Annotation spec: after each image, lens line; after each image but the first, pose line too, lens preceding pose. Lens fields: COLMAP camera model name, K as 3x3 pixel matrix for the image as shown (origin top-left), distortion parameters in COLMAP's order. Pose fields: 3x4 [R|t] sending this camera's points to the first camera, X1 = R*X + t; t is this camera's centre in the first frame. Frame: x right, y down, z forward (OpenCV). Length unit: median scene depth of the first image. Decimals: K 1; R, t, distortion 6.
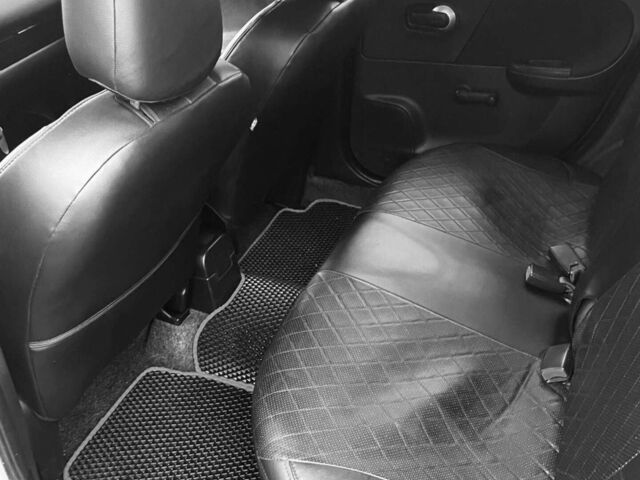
lens RADIAL K [[613.3, 0, 320.1], [0, 613.3, 239.8], [0, 0, 1]] dist [0.111984, -0.255078]
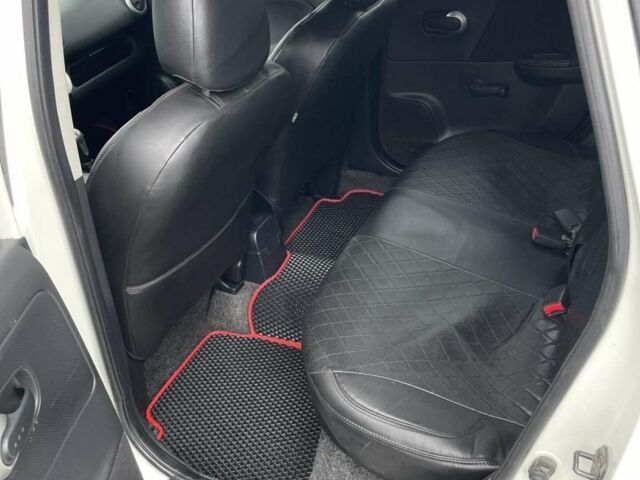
lens RADIAL K [[604.2, 0, 320.0], [0, 604.2, 240.0], [0, 0, 1]] dist [0.018202, -0.009998]
pose [[0.997530, -0.033853, -0.061541, 0.004237], [0.032468, 0.999200, -0.023370, 0.071845], [0.062282, 0.021315, 0.997831, -0.140792]]
